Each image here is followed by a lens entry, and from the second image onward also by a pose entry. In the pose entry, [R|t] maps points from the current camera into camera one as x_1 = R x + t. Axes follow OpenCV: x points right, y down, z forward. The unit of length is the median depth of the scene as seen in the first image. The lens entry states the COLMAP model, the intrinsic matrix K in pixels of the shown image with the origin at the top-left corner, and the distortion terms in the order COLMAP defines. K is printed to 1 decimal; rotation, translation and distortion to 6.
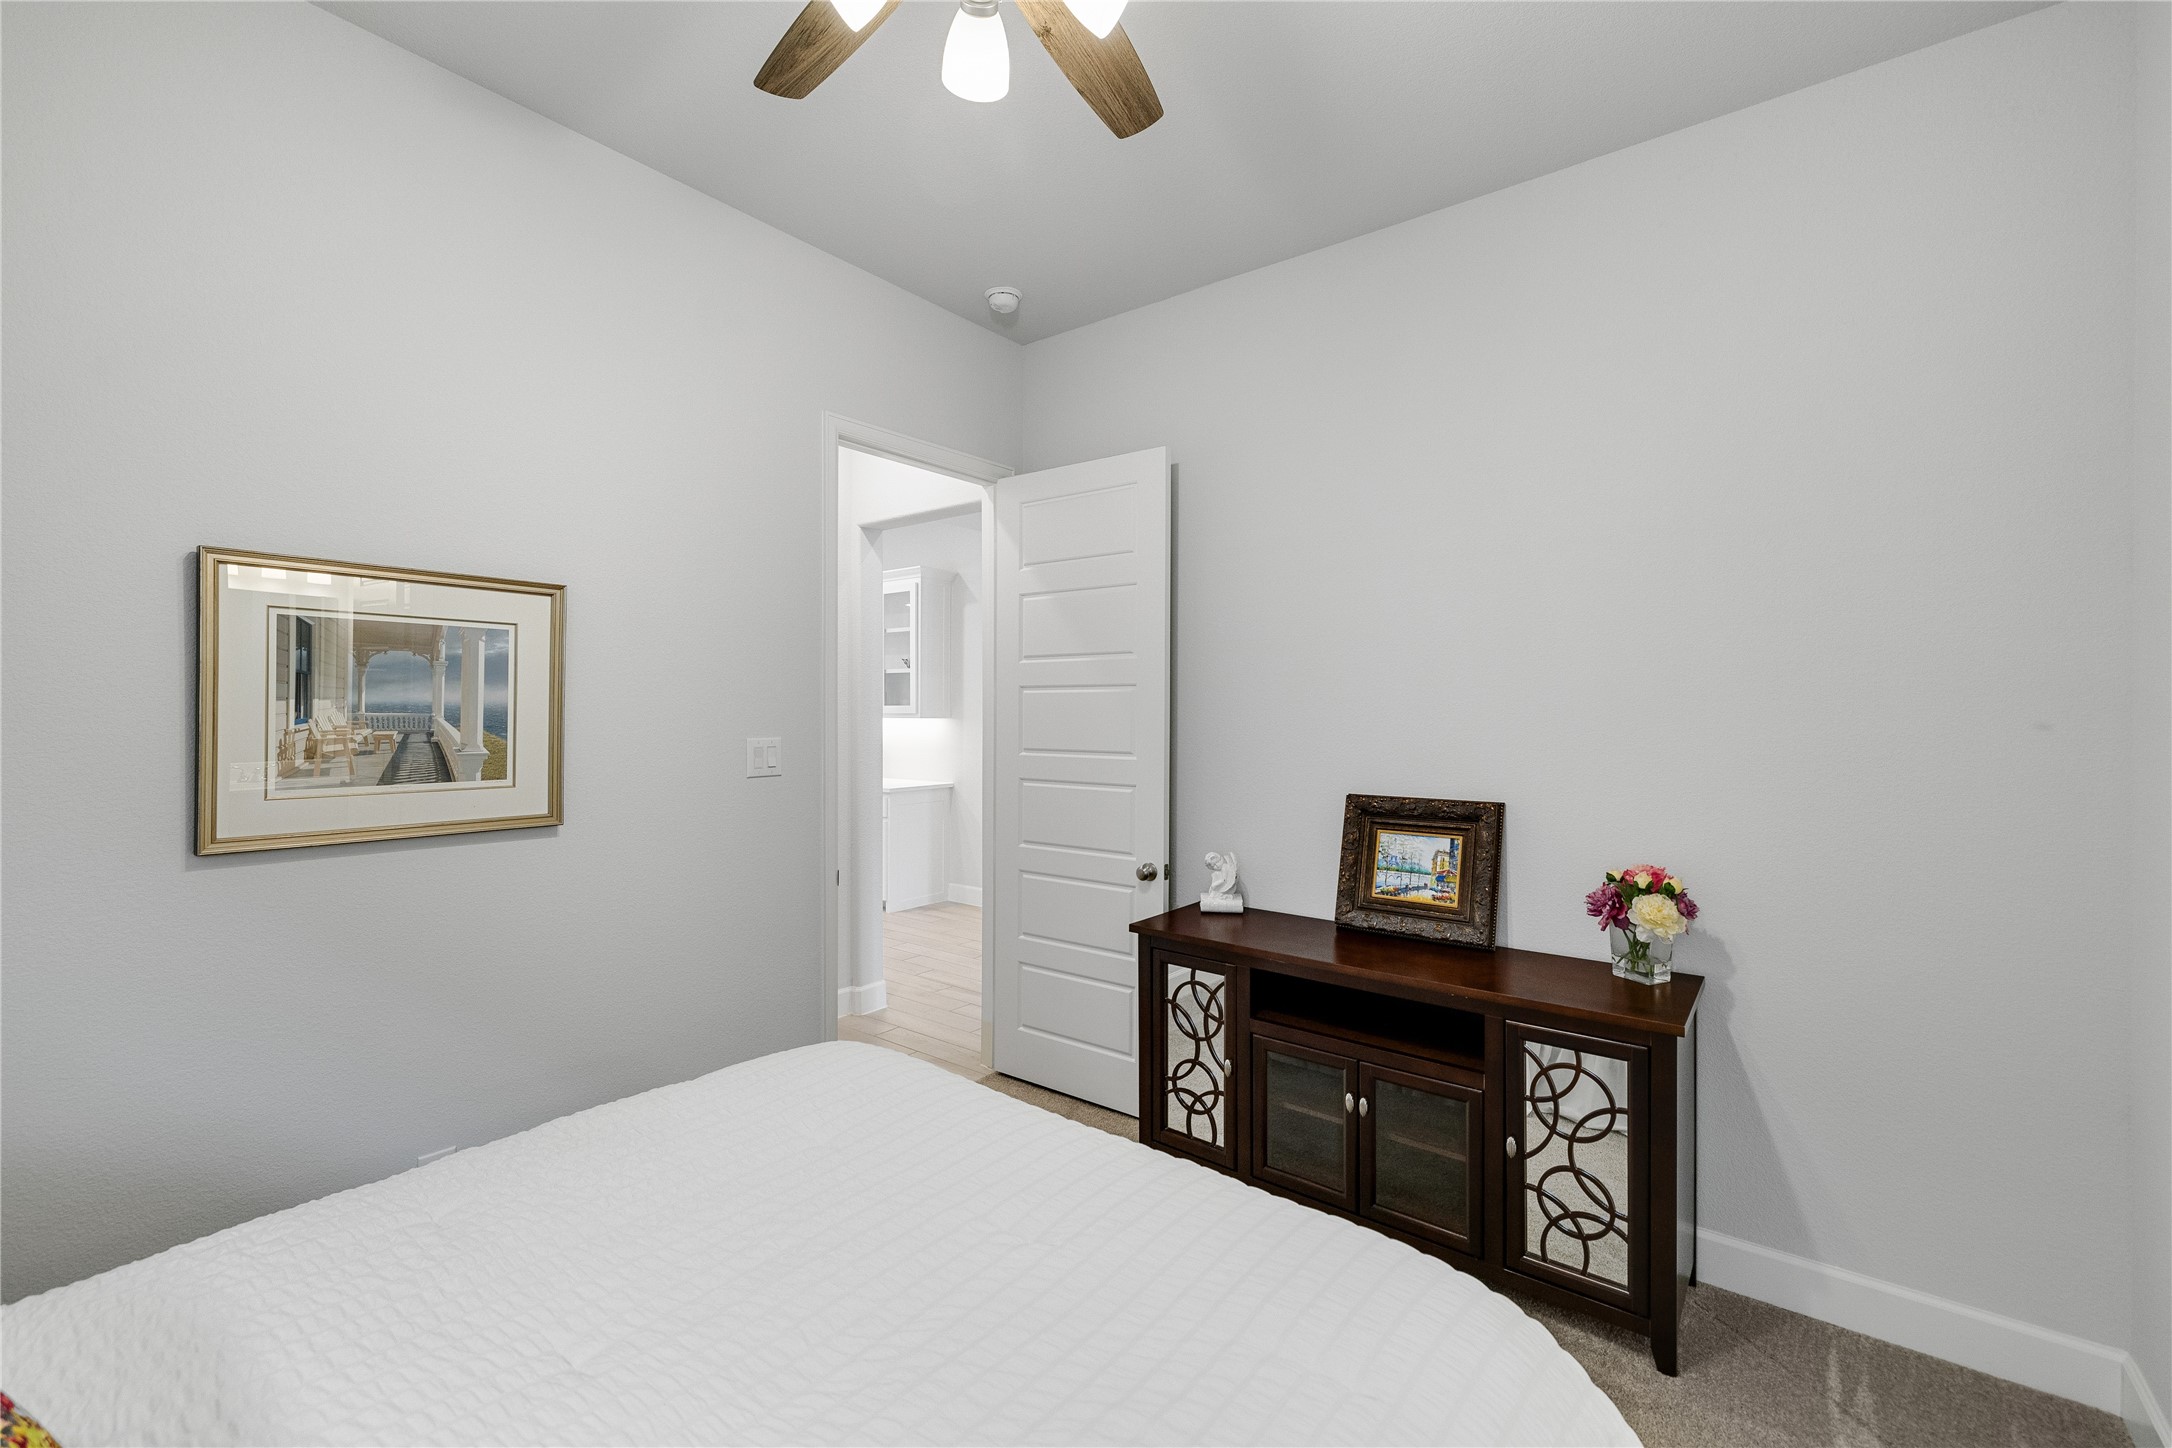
lens RADIAL K [[927.3, 0, 1088.8], [0, 927.3, 722.4], [0, 0, 1]] dist [-0.003315, 0.000197]
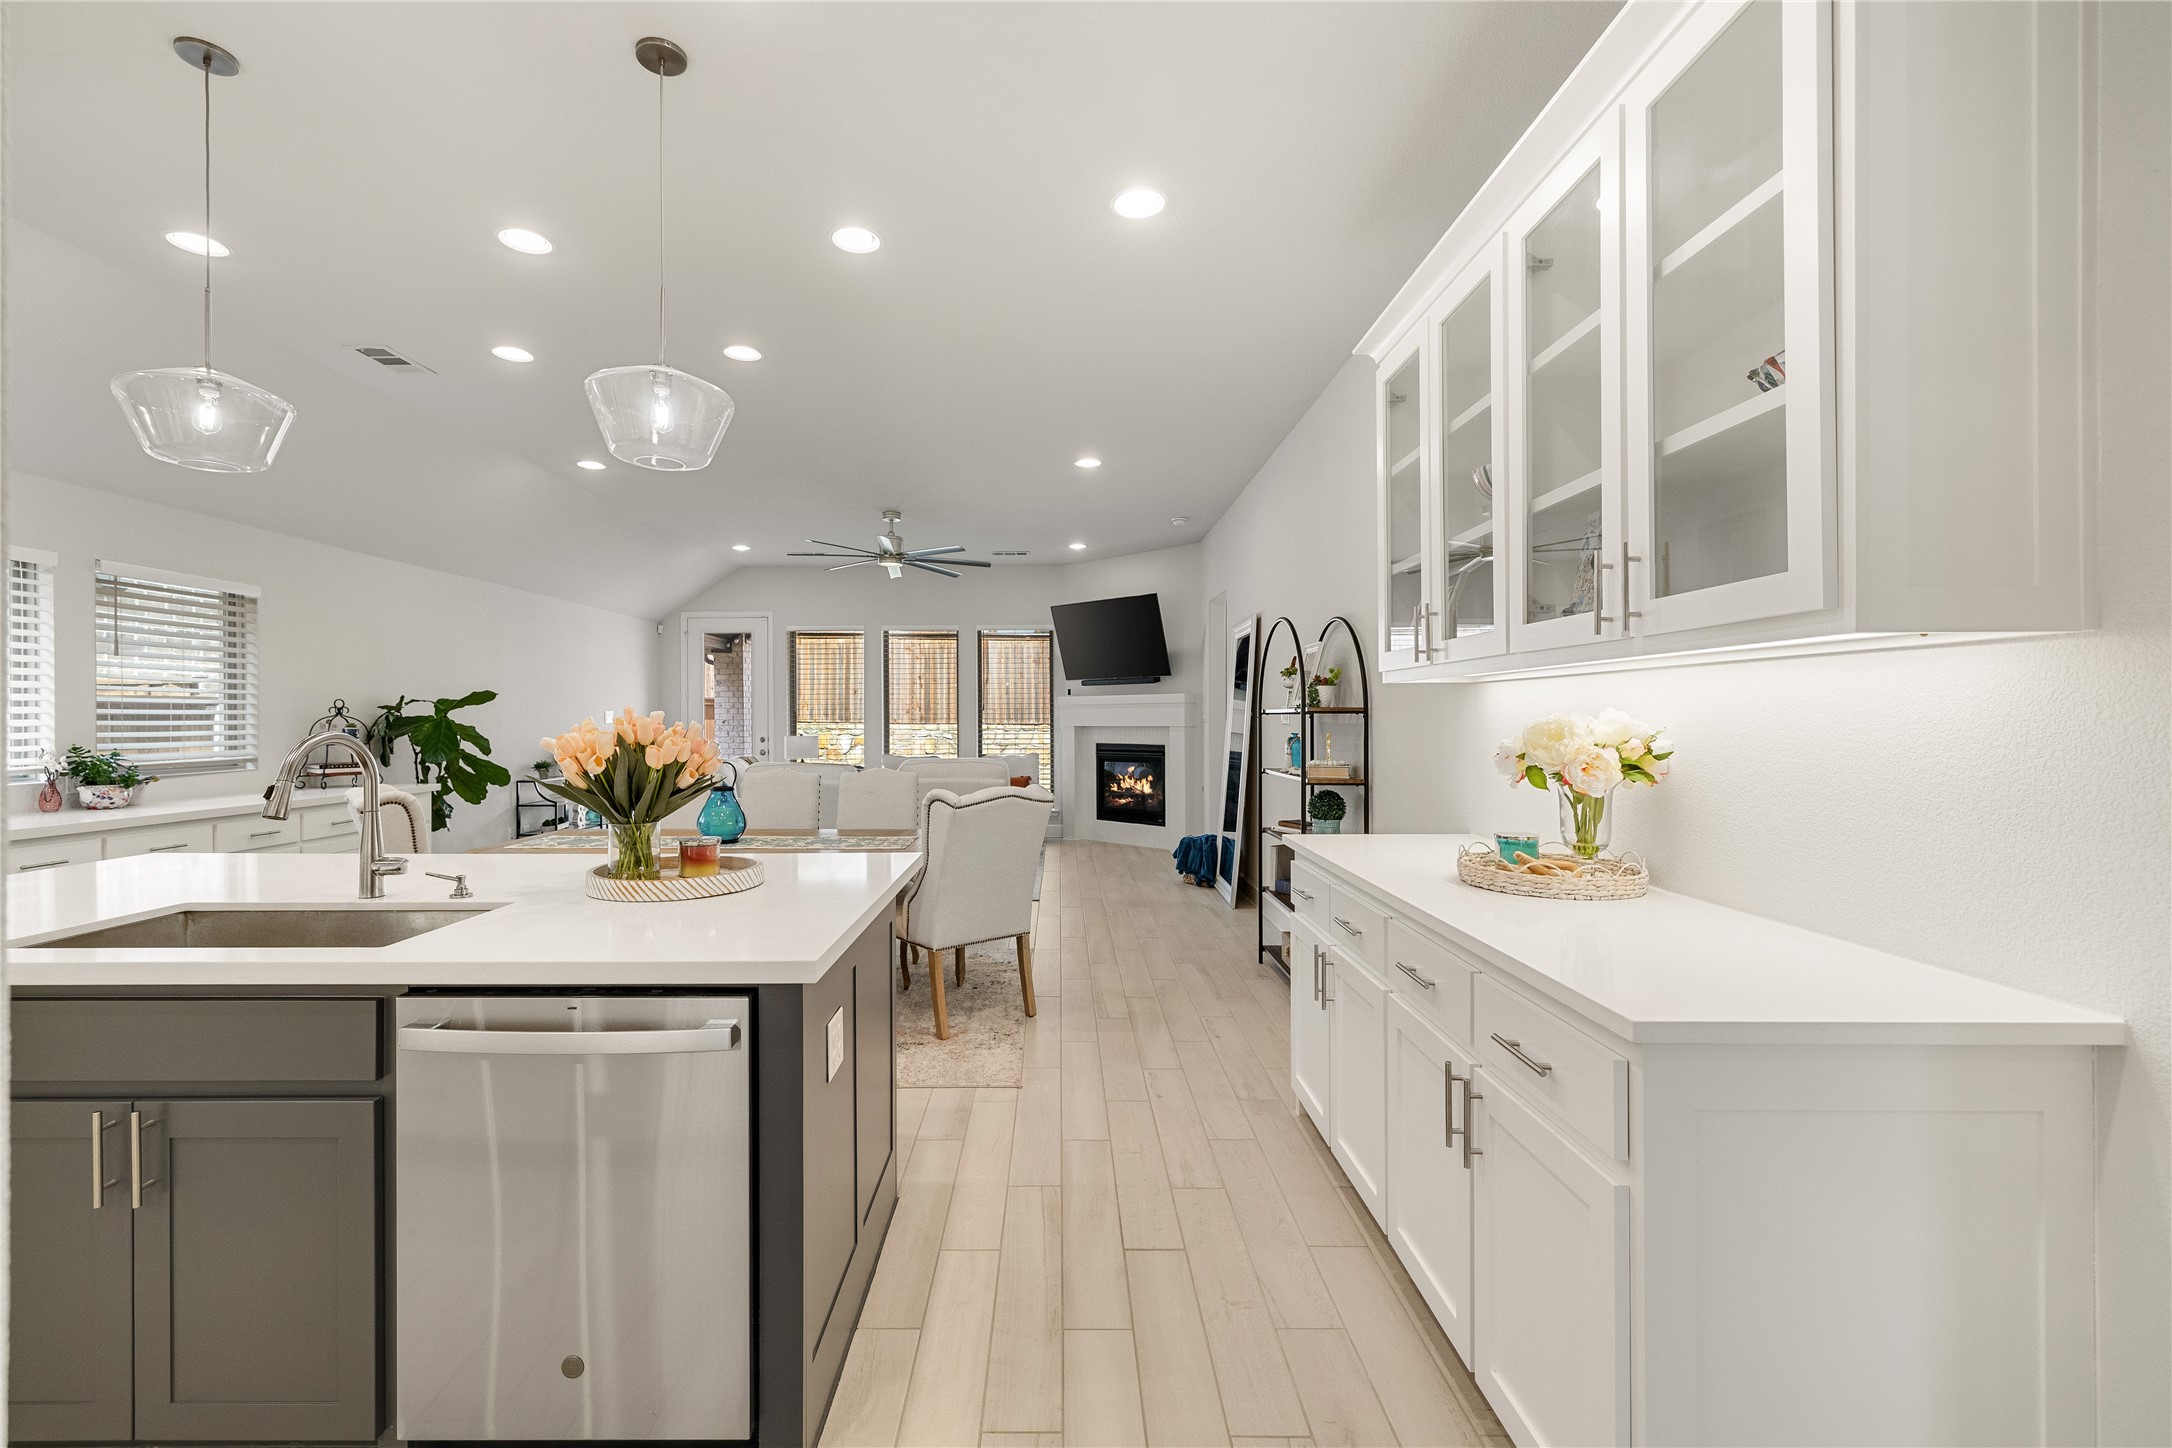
lens RADIAL K [[927.3, 0, 1069.7], [0, 927.3, 714.0], [0, 0, 1]] dist [-0.003315, 0.000197]
pose [[0.639483, -0.003763, -0.768796, -0.139071], [0.004294, 0.999990, -0.001323, 0.010858], [0.768793, -0.002455, 0.639493, 0.757324]]
